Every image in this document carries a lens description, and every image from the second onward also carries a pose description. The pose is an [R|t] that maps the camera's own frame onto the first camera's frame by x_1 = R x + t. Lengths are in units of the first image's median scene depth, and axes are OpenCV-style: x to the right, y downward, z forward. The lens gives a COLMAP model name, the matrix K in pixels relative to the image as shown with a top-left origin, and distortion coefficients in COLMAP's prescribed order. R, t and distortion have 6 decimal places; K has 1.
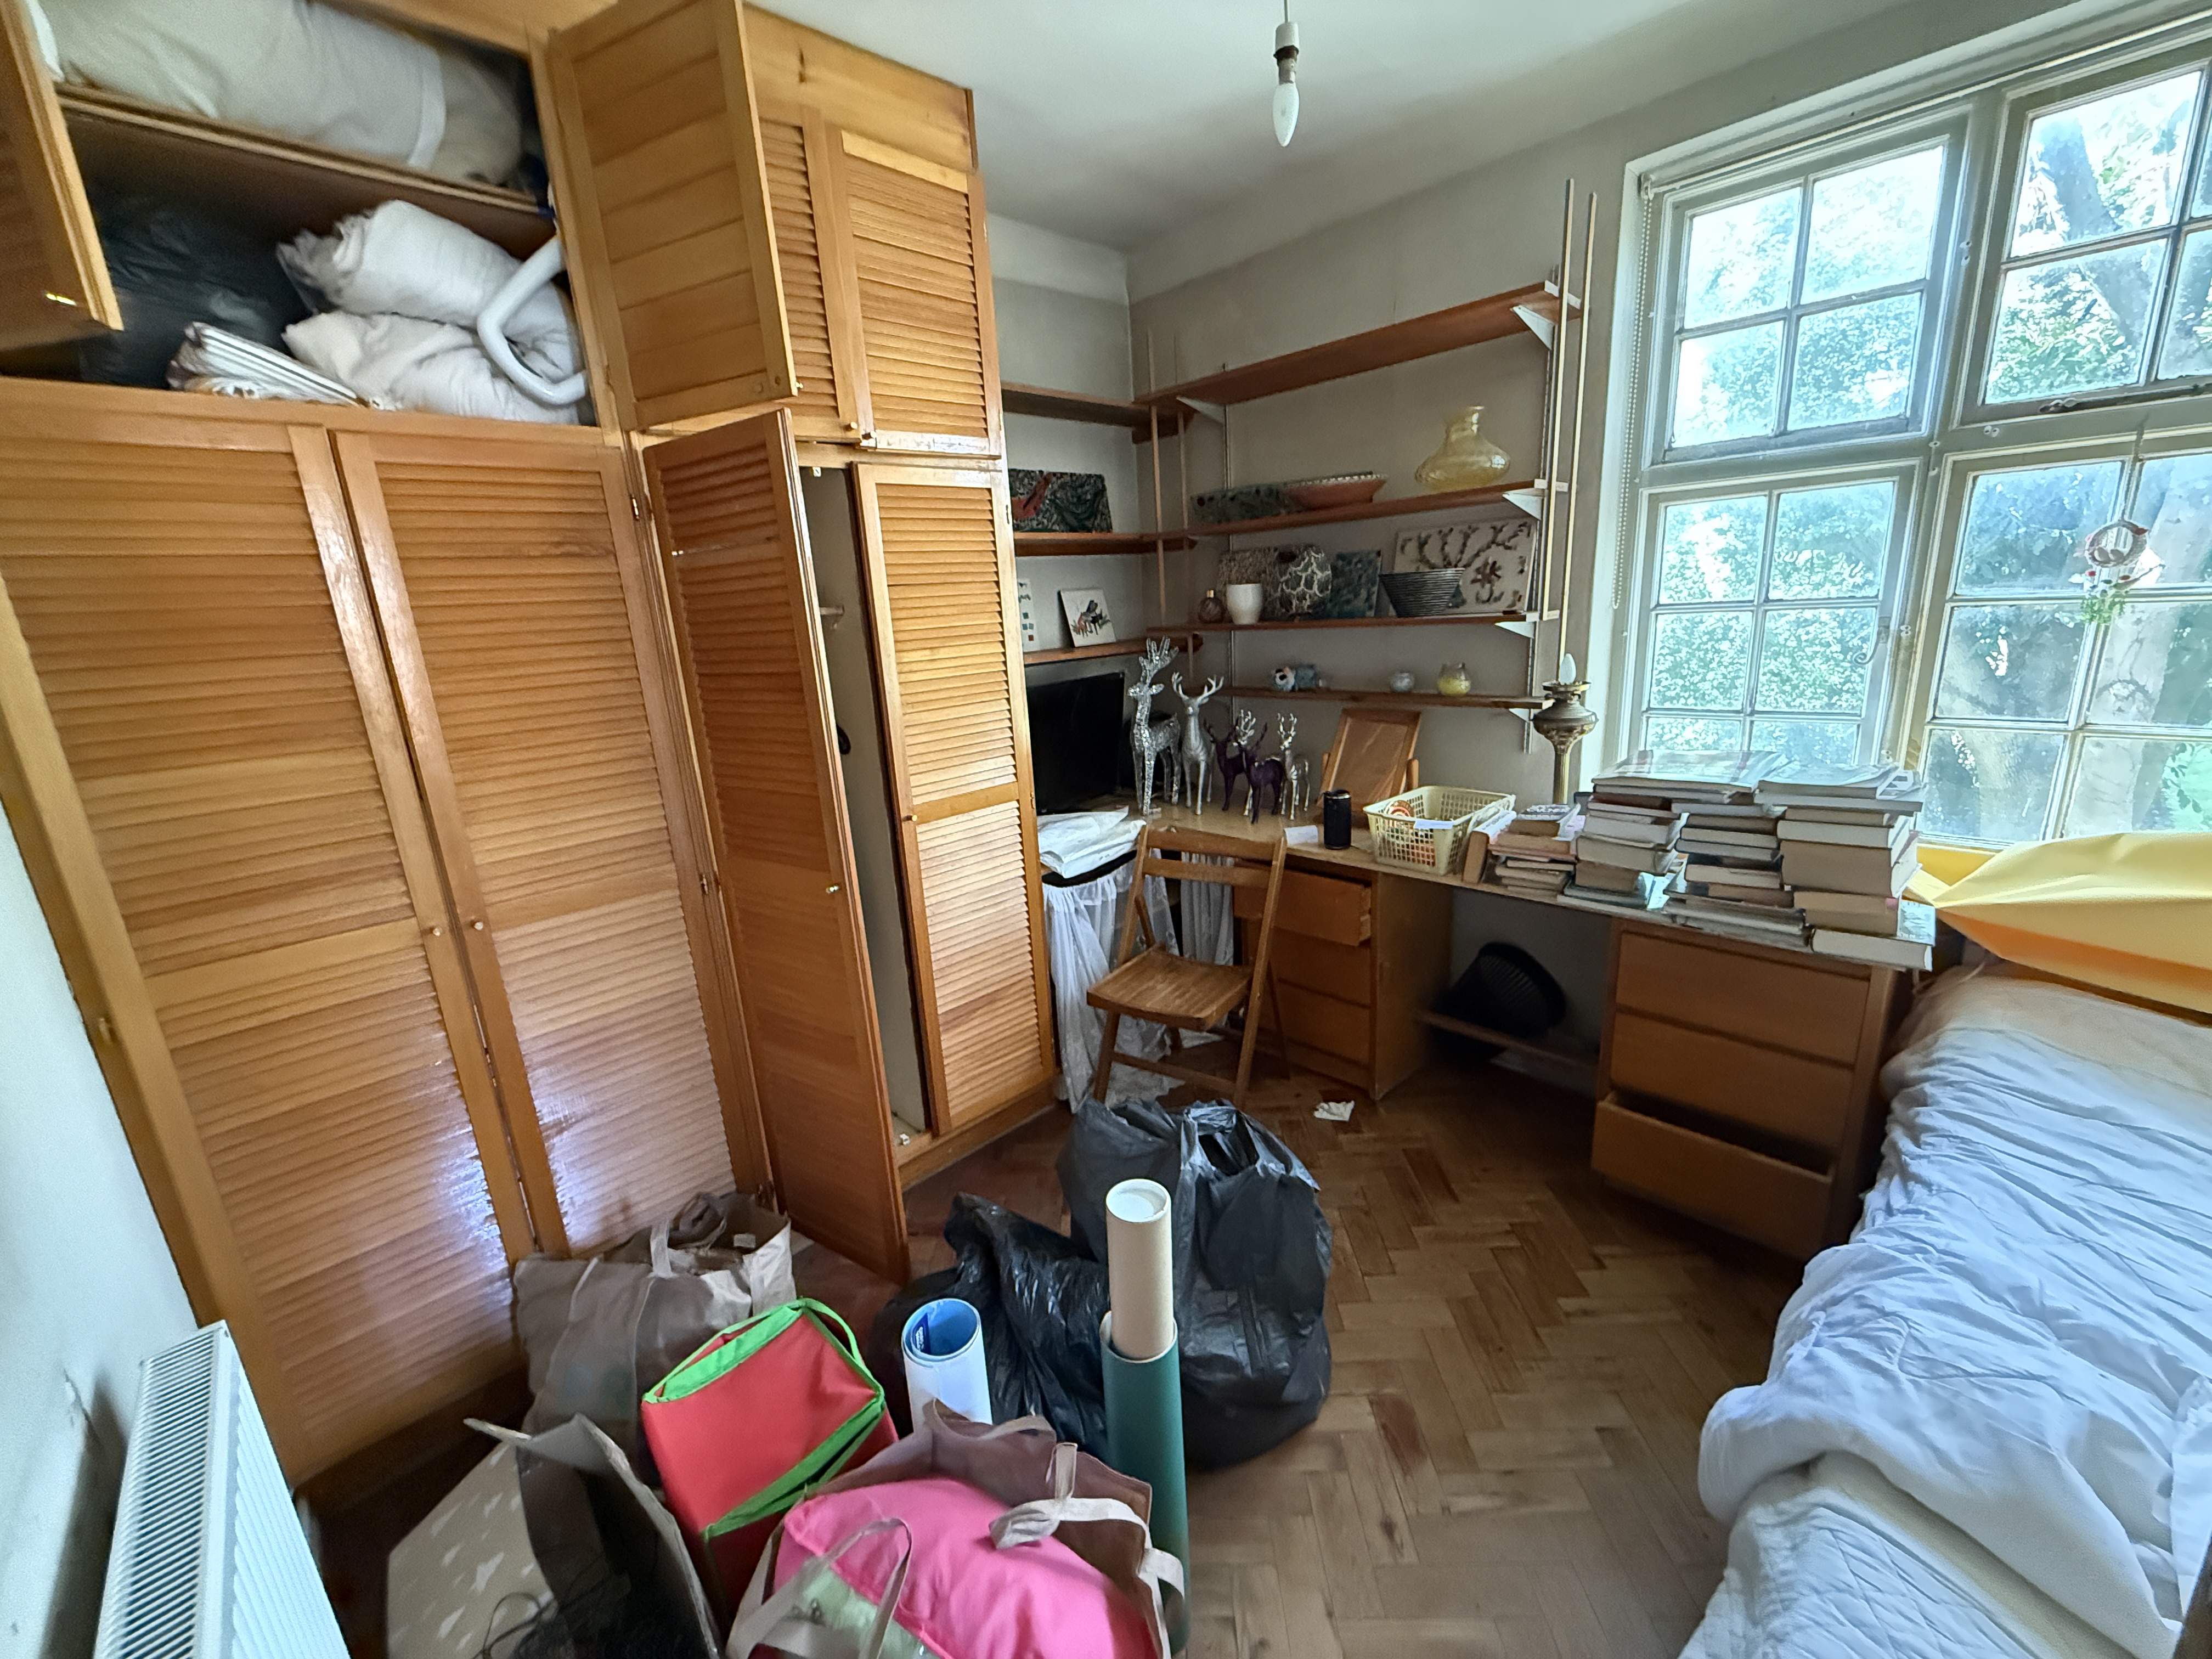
lens RADIAL K [[884.3, 0, 1099.9], [0, 884.3, 826.7], [0, 0, 1]] dist [0.000522, -0.000088]
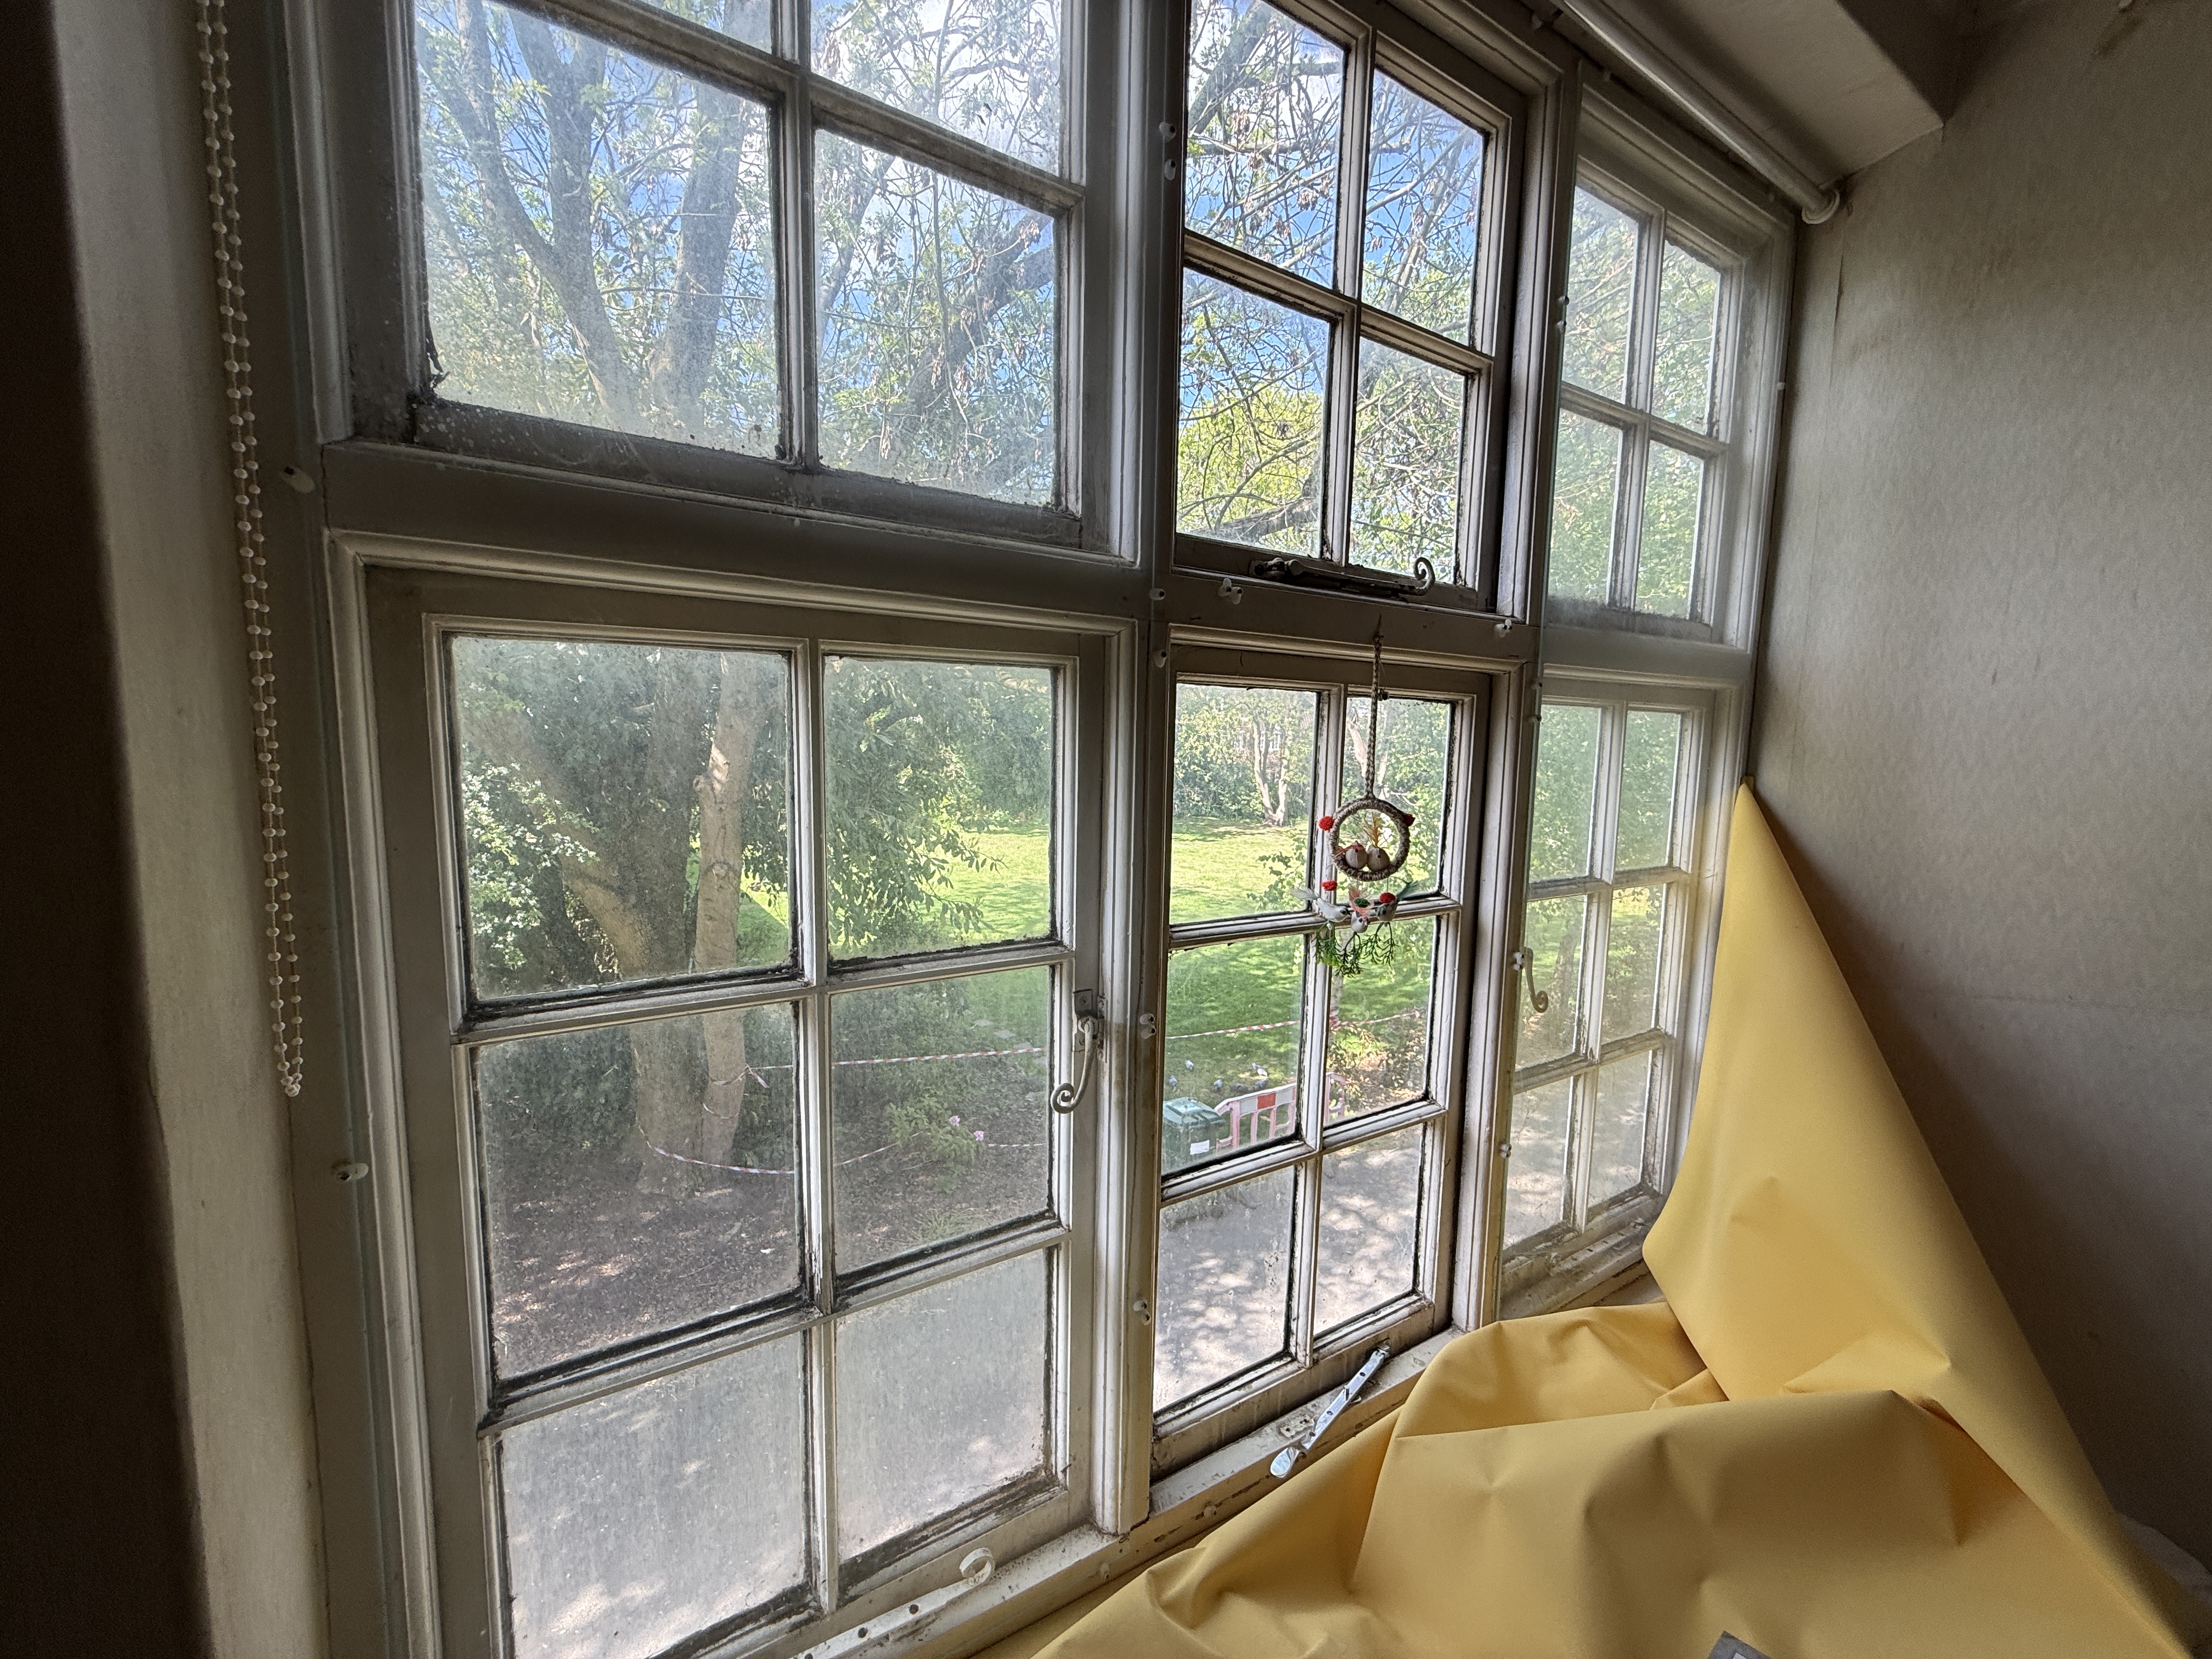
lens RADIAL K [[884.3, 0, 1099.9], [0, 884.3, 826.7], [0, 0, 1]] dist [0.000522, -0.000088]
pose [[0.201264, -0.045550, 0.978477, 0.536066], [0.211694, 0.977334, 0.001953, -0.334350], [-0.956388, 0.206745, 0.206345, 0.960843]]
